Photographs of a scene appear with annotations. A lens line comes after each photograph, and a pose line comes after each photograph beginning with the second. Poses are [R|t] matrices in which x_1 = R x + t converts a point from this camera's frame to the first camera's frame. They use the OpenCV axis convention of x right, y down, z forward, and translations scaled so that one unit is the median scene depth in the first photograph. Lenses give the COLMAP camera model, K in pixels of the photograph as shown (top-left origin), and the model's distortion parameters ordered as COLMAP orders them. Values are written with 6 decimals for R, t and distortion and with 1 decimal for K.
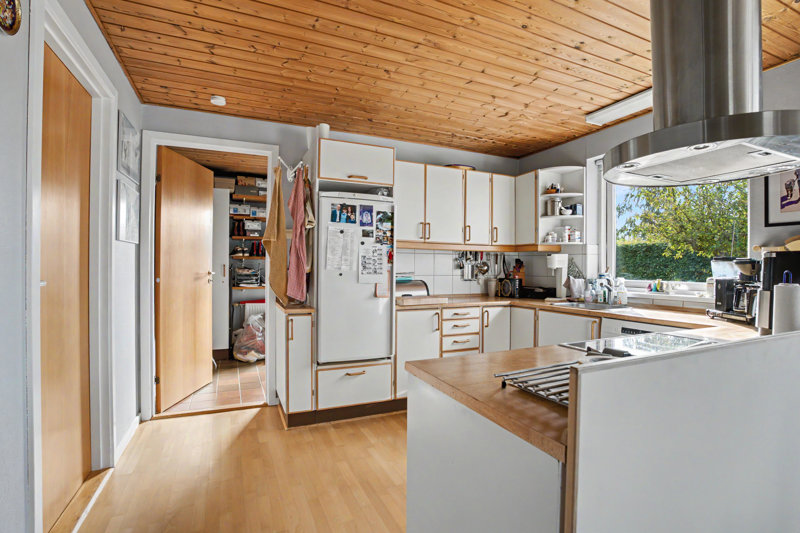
lens RADIAL K [[380.2, 0, 400.0], [0, 380.2, 266.5], [0, 0, 1]] dist [-0.066754, 0.021817]
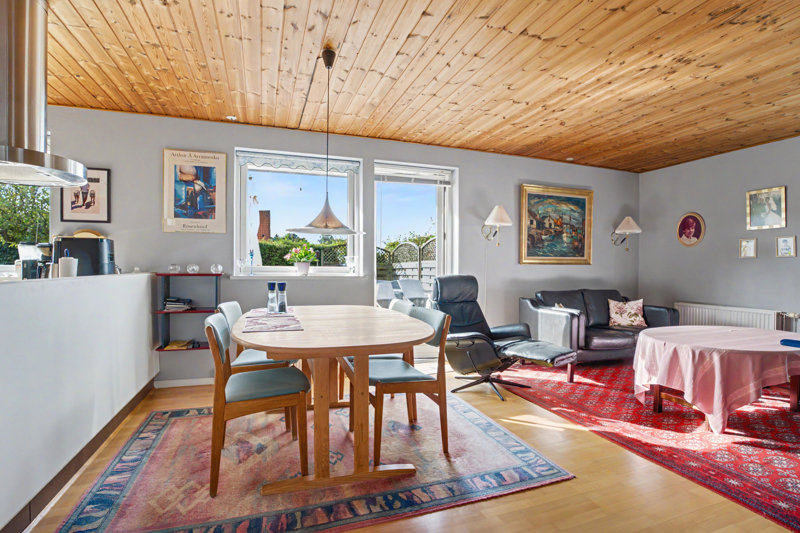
lens RADIAL K [[387.4, 0, 399.5], [0, 387.4, 271.0], [0, 0, 1]] dist [-0.073122, 0.022680]
pose [[0.073671, -0.020472, 0.997072, -0.240839], [-0.003108, 0.999780, 0.020757, 0.035706], [-0.997278, -0.004628, 0.073591, -0.310705]]
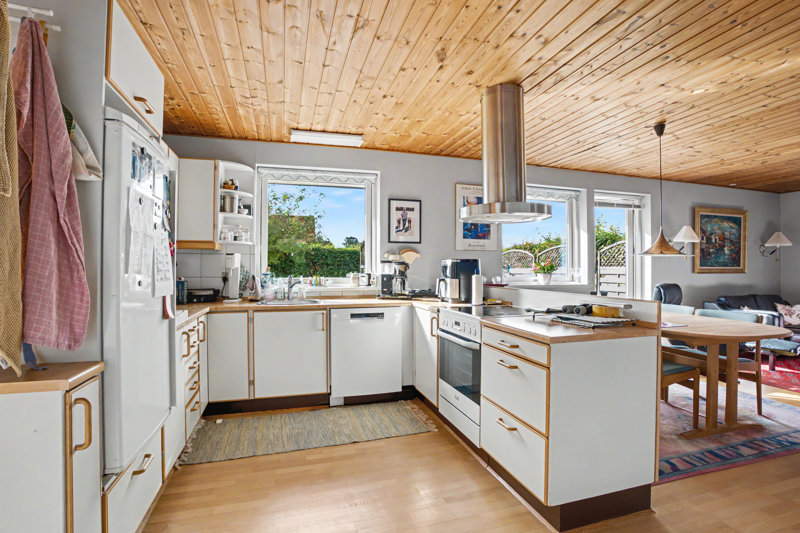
lens RADIAL K [[380.2, 0, 400.0], [0, 380.2, 266.5], [0, 0, 1]] dist [-0.066754, 0.021817]
pose [[0.122647, -0.003767, 0.992443, -0.637157], [-0.000260, 0.999993, 0.003828, -0.004808], [-0.992450, -0.000728, 0.122645, 0.611311]]
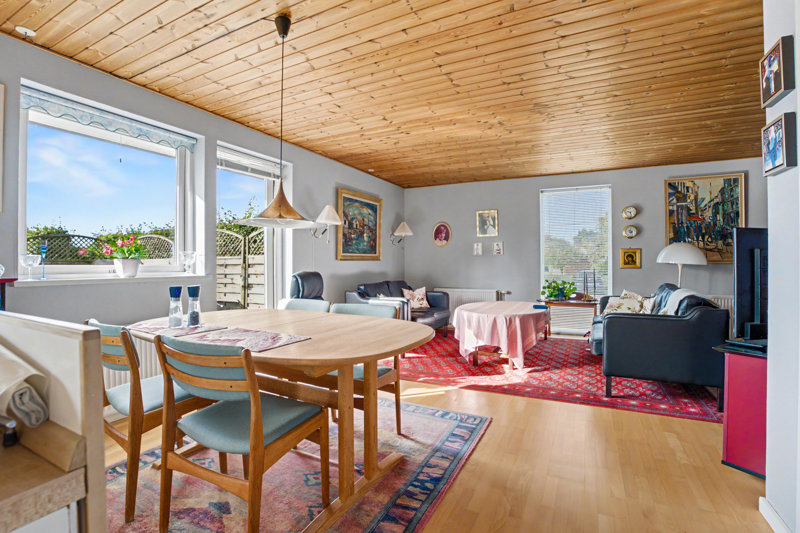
lens RADIAL K [[376.0, 0, 399.5], [0, 376.0, 260.3], [0, 0, 1]] dist [-0.094236, 0.027320]
pose [[-0.638462, -0.002834, 0.769648, -0.079306], [-0.001794, 0.999996, 0.002195, 0.034409], [-0.769651, 0.000021, -0.638465, 0.213816]]
